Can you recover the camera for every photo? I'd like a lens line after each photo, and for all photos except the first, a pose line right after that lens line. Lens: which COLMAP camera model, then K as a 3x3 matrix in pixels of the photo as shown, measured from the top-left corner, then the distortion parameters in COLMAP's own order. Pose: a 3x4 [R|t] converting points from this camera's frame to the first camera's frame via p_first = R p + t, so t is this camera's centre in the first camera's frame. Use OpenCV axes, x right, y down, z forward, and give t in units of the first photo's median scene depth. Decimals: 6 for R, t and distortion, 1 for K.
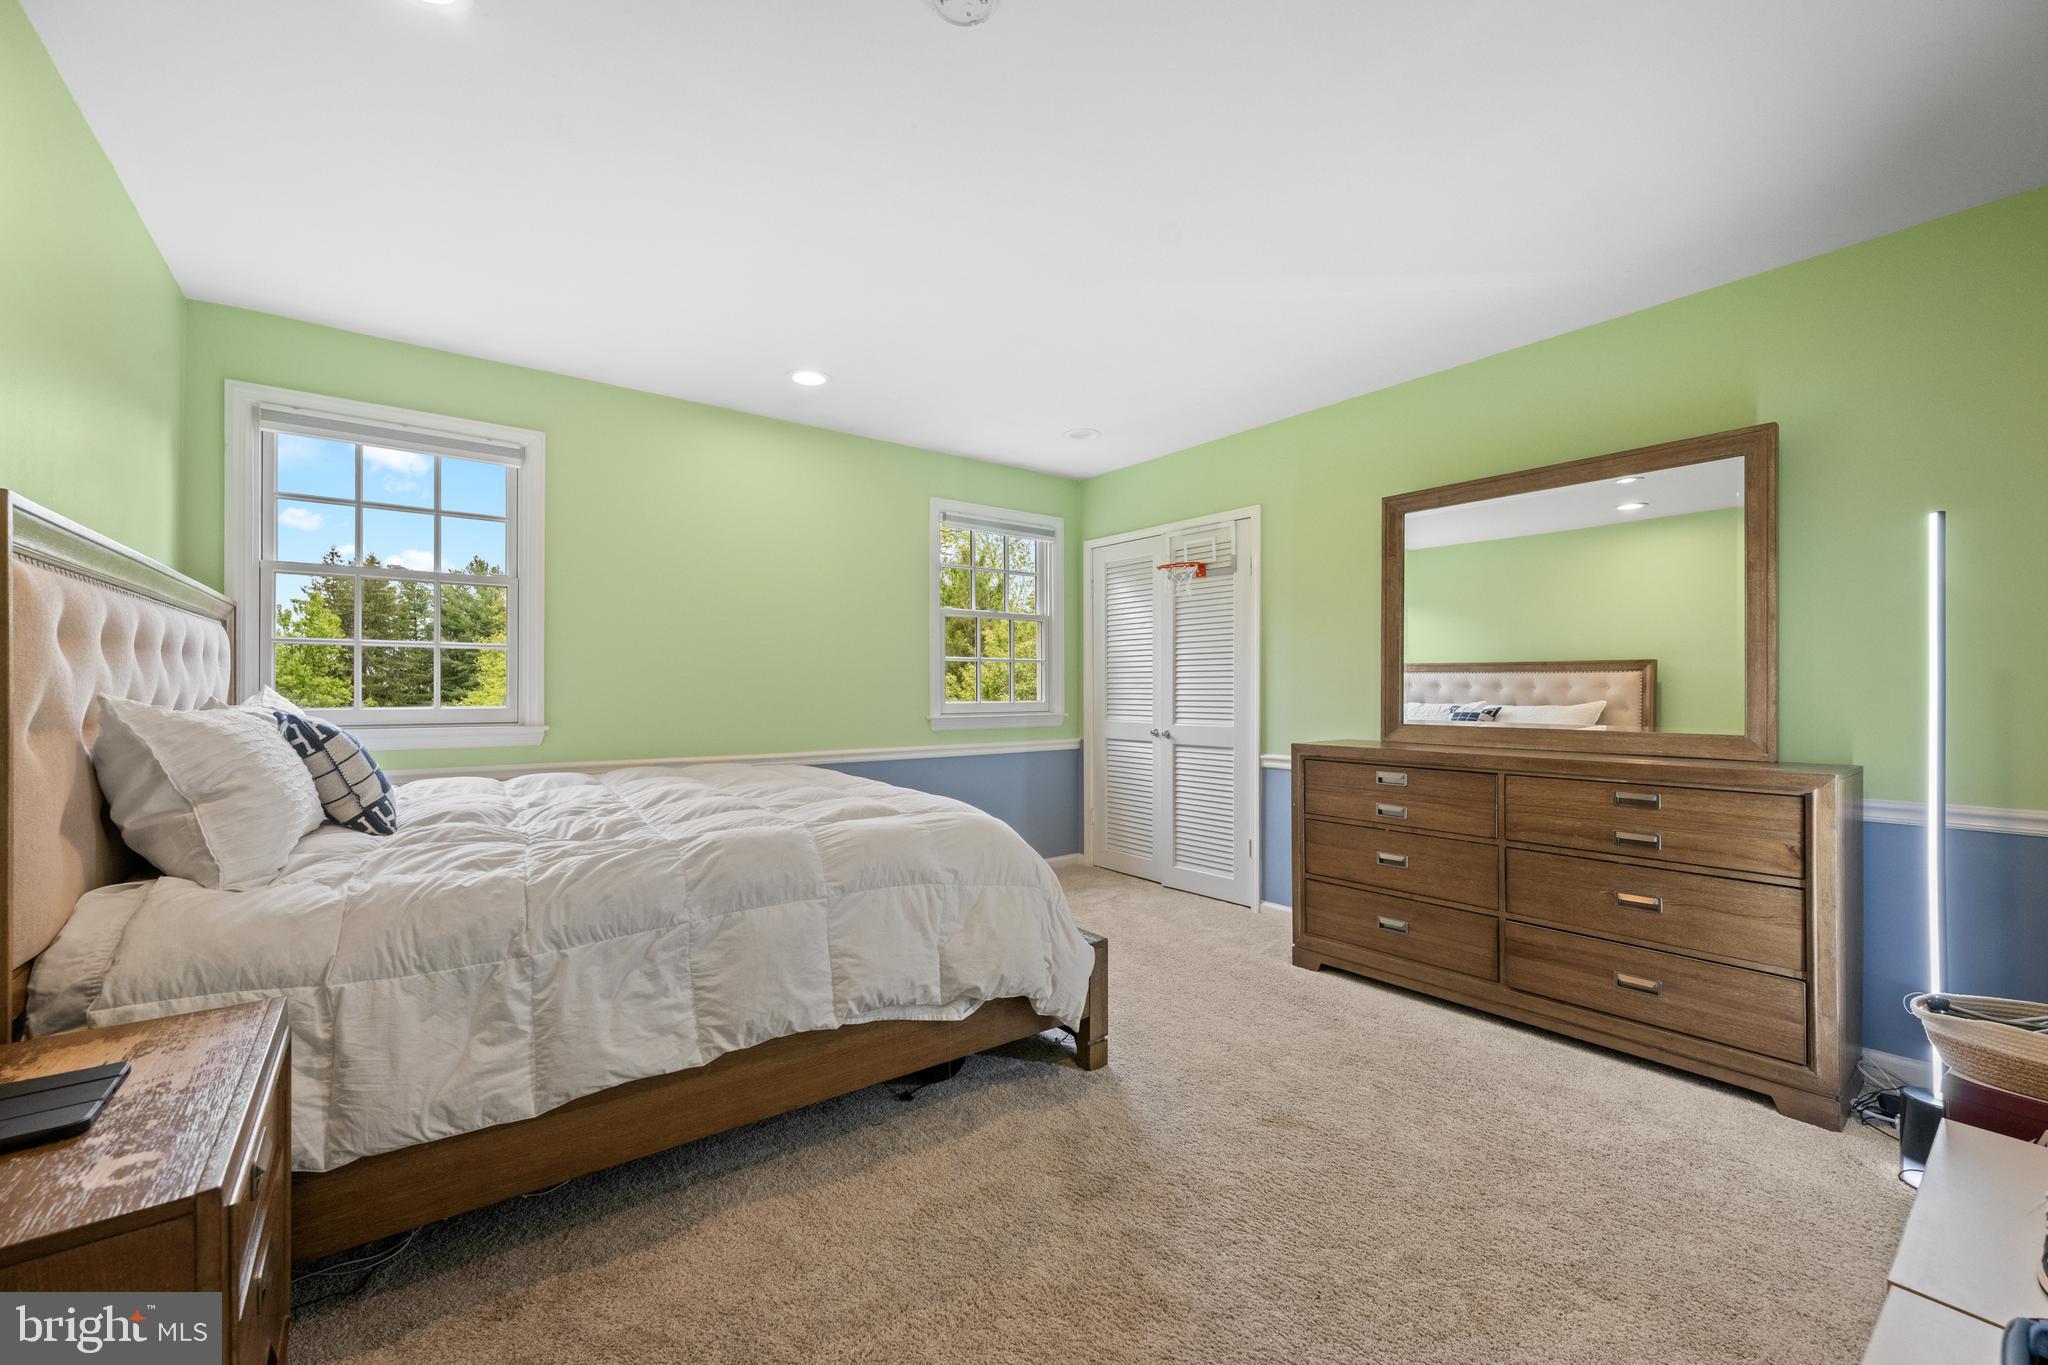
lens RADIAL K [[805.9, 0, 1028.7], [0, 805.9, 683.5], [0, 0, 1]] dist [0.001920, 0.000210]
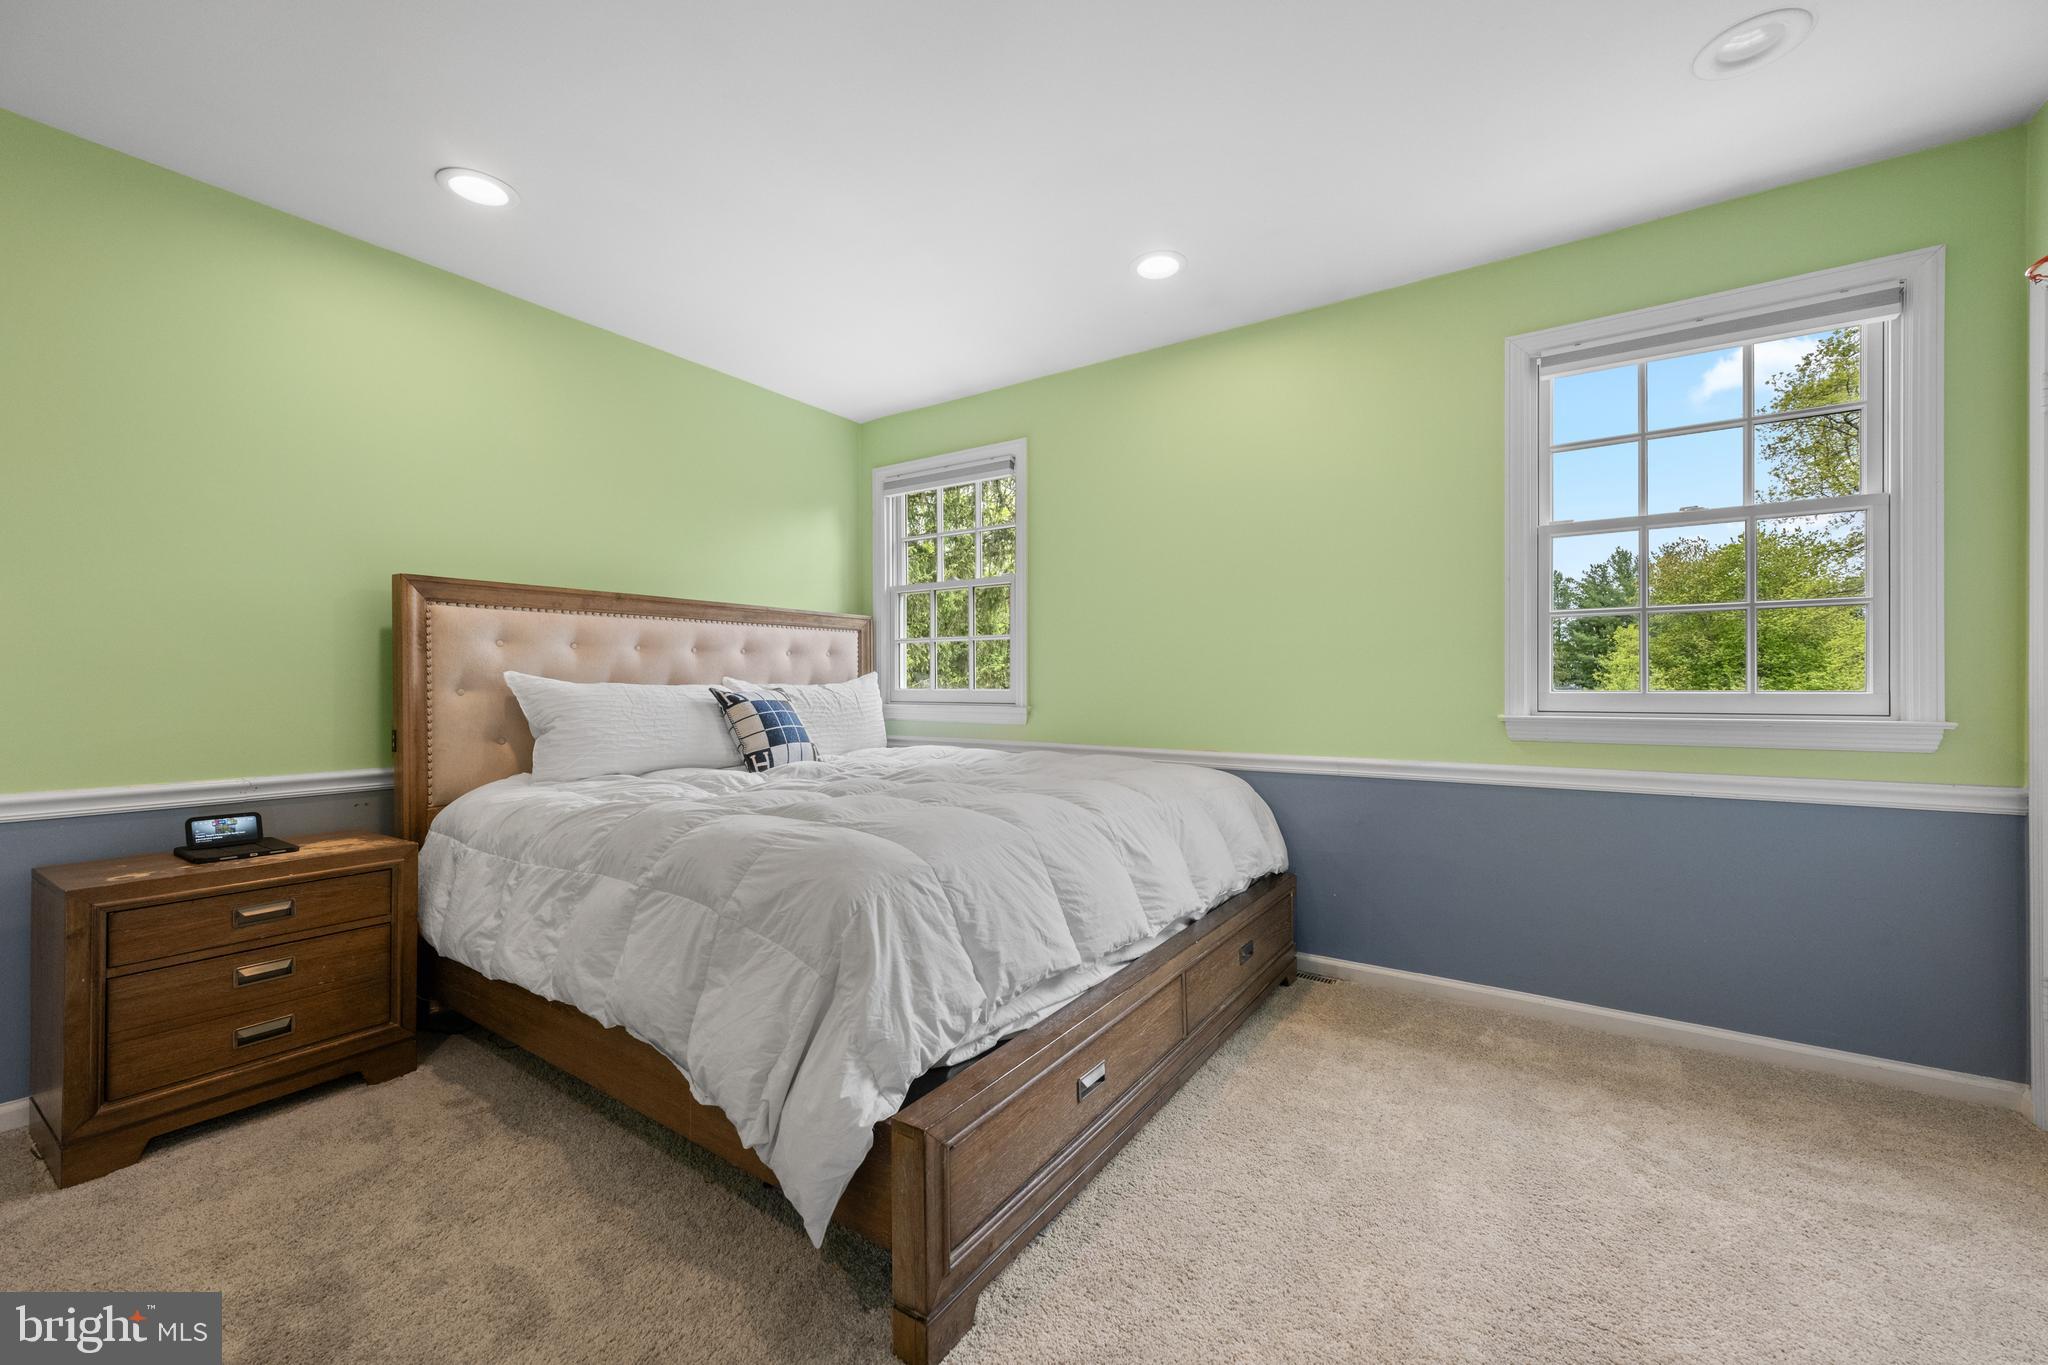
lens RADIAL K [[805.9, 0, 1028.7], [0, 805.9, 683.5], [0, 0, 1]] dist [0.001920, 0.000210]
pose [[0.311142, 0.003393, -0.950357, 0.408551], [0.011180, 0.999911, 0.007230, 0.013021], [0.950298, -0.012874, 0.311076, 0.607000]]
